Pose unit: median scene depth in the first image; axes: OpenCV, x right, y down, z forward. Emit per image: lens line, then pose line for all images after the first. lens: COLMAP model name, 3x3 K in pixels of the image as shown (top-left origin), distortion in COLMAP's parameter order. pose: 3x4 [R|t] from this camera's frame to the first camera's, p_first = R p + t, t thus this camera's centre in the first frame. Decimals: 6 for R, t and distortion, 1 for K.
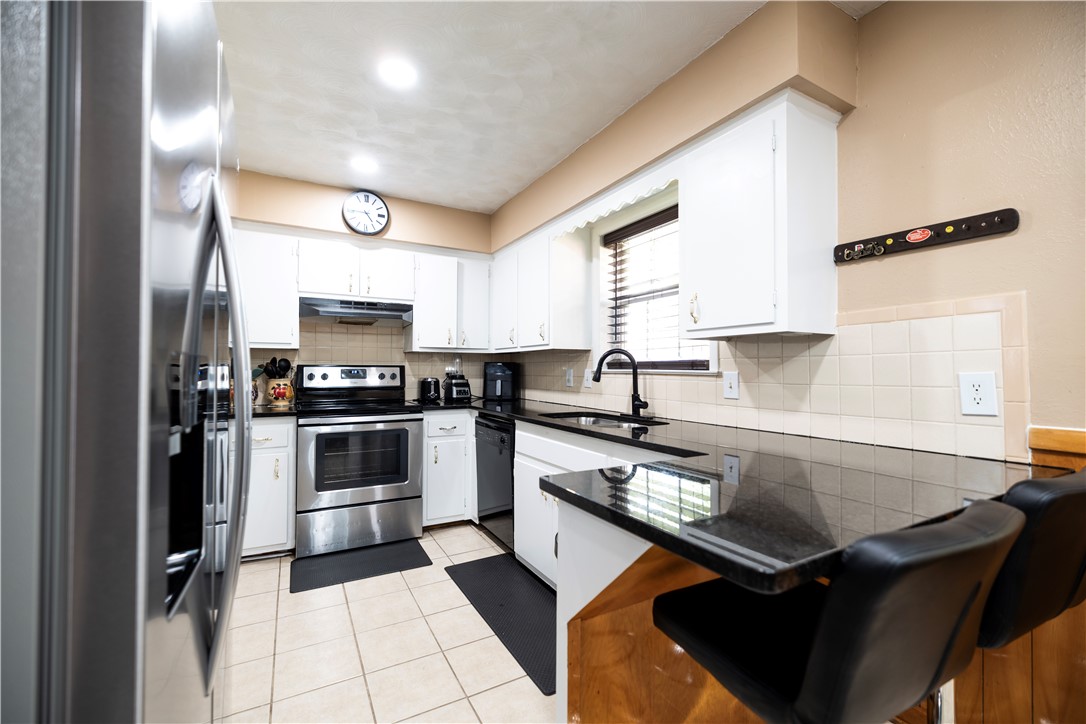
lens RADIAL K [[455.6, 0, 543.6], [0, 455.6, 360.8], [0, 0, 1]] dist [0.001801, 0.000346]
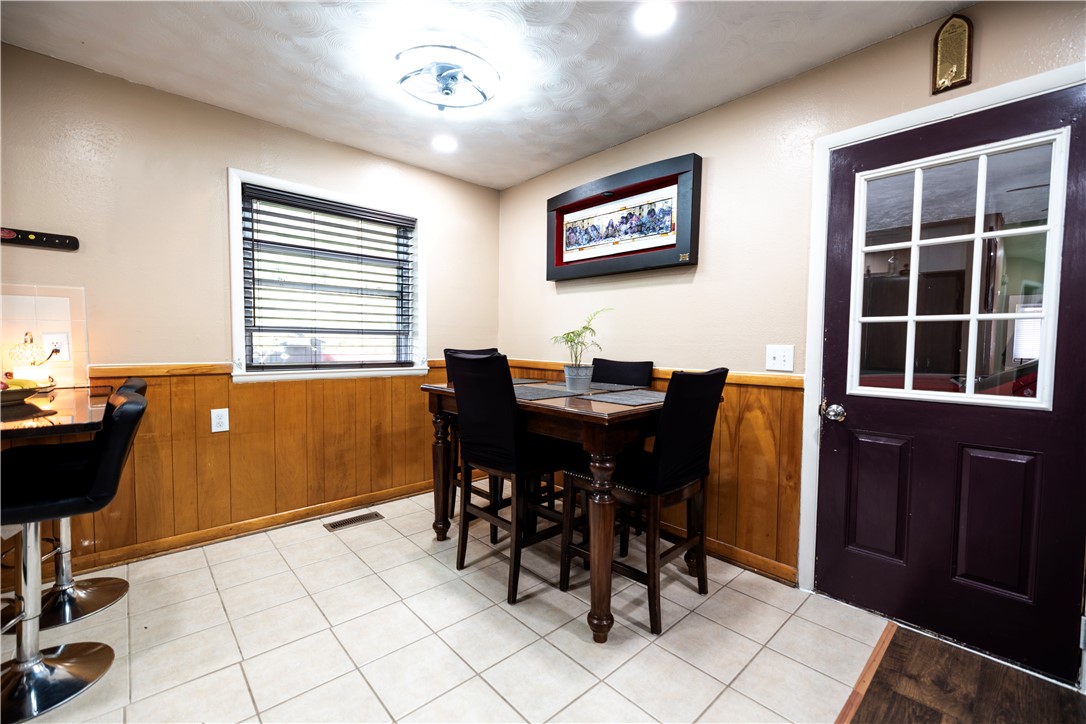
lens RADIAL K [[455.6, 0, 541.7], [0, 455.6, 363.5], [0, 0, 1]] dist [0.001801, 0.000346]
pose [[-0.235808, -0.046773, 0.970673, -1.006767], [-0.030747, 0.998700, 0.040654, 0.008989], [-0.971313, -0.020259, -0.236940, -0.271090]]
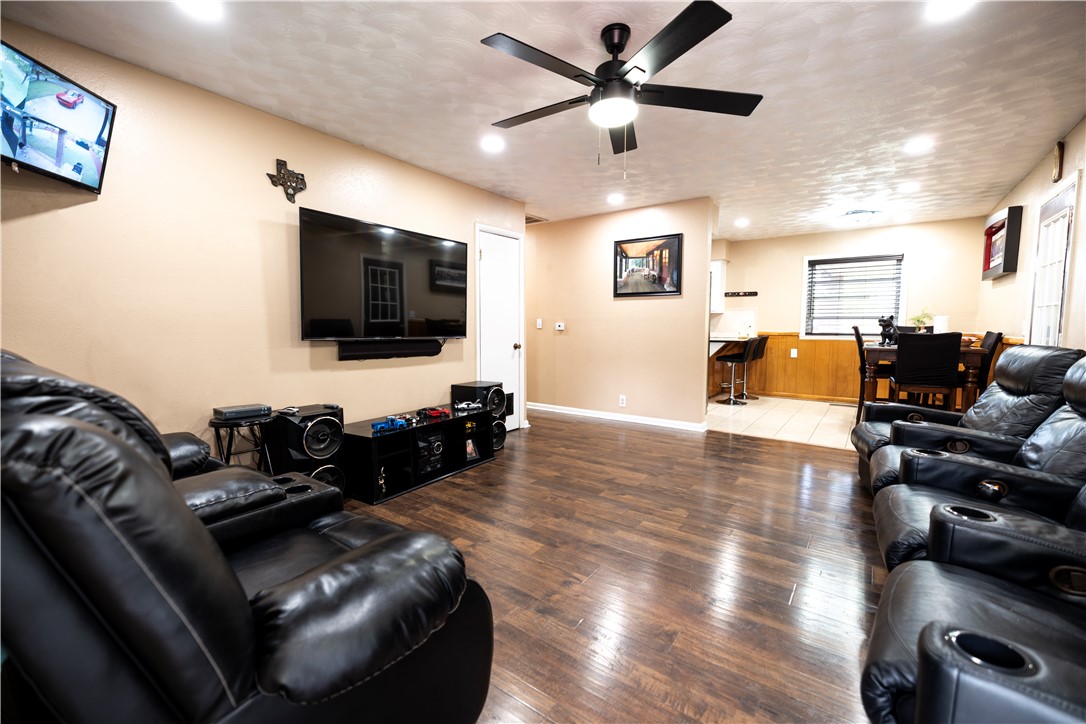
lens RADIAL K [[455.6, 0, 539.4], [0, 455.6, 361.1], [0, 0, 1]] dist [0.001801, 0.000346]
pose [[0.914578, -0.033646, 0.403007, -3.581063], [-0.010848, 0.994133, 0.107616, -0.063278], [-0.404263, -0.102795, 0.908848, -2.995522]]
